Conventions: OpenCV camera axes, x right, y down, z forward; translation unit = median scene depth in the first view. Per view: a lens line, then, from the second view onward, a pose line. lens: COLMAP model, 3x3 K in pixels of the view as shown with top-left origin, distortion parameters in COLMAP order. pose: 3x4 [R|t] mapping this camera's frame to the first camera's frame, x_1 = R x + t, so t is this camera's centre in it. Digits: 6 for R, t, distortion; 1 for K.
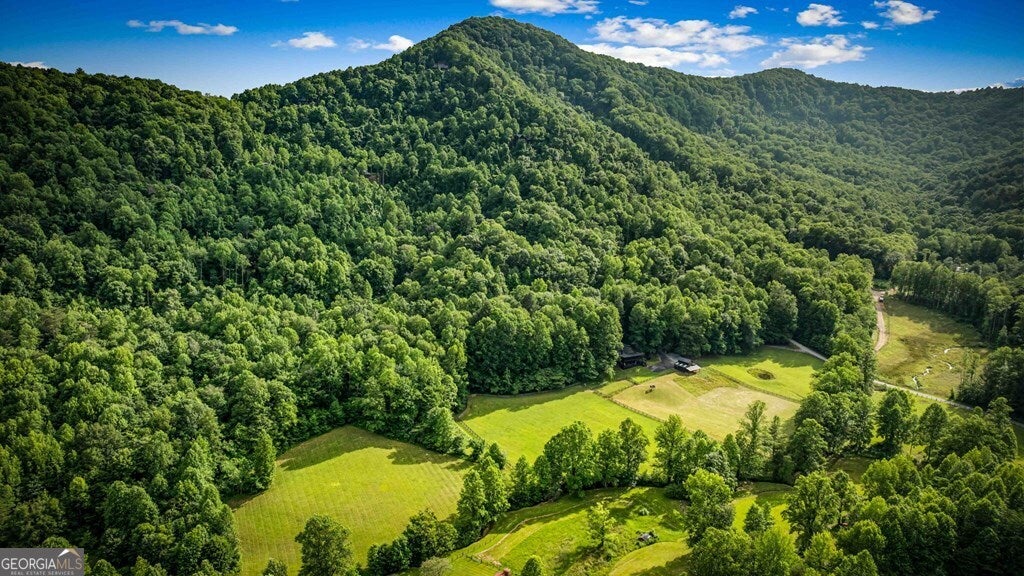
lens RADIAL K [[715.9, 0, 512.0], [0, 715.9, 288.0], [0, 0, 1]] dist [-0.019968, 0.002091]
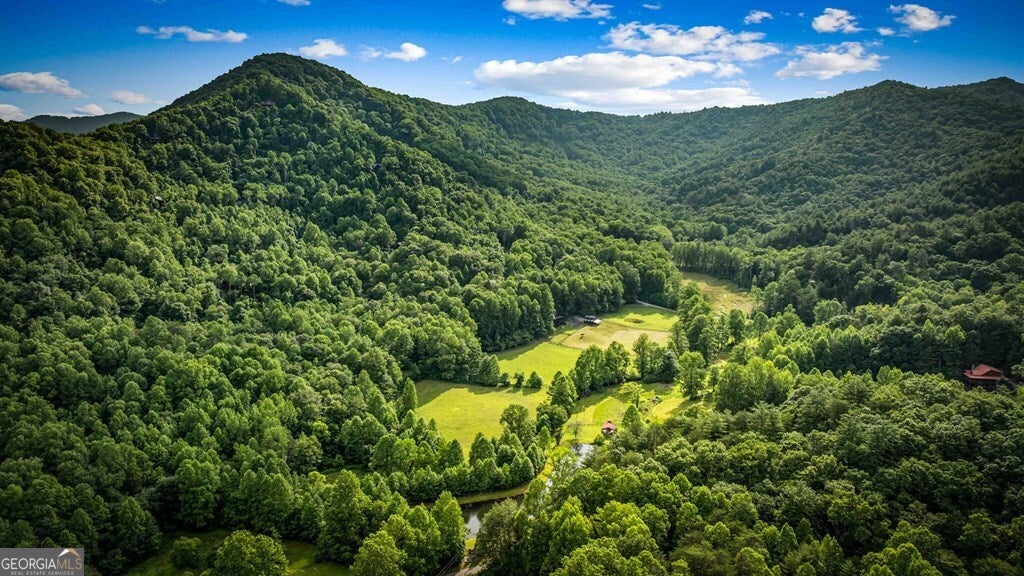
lens RADIAL K [[715.9, 0, 512.0], [0, 715.9, 288.0], [0, 0, 1]] dist [-0.019968, 0.002091]
pose [[0.915895, -0.102214, 0.388187, -0.372402], [0.112831, 0.993604, -0.004587, 0.025817], [-0.385235, 0.048000, 0.921569, -0.222145]]
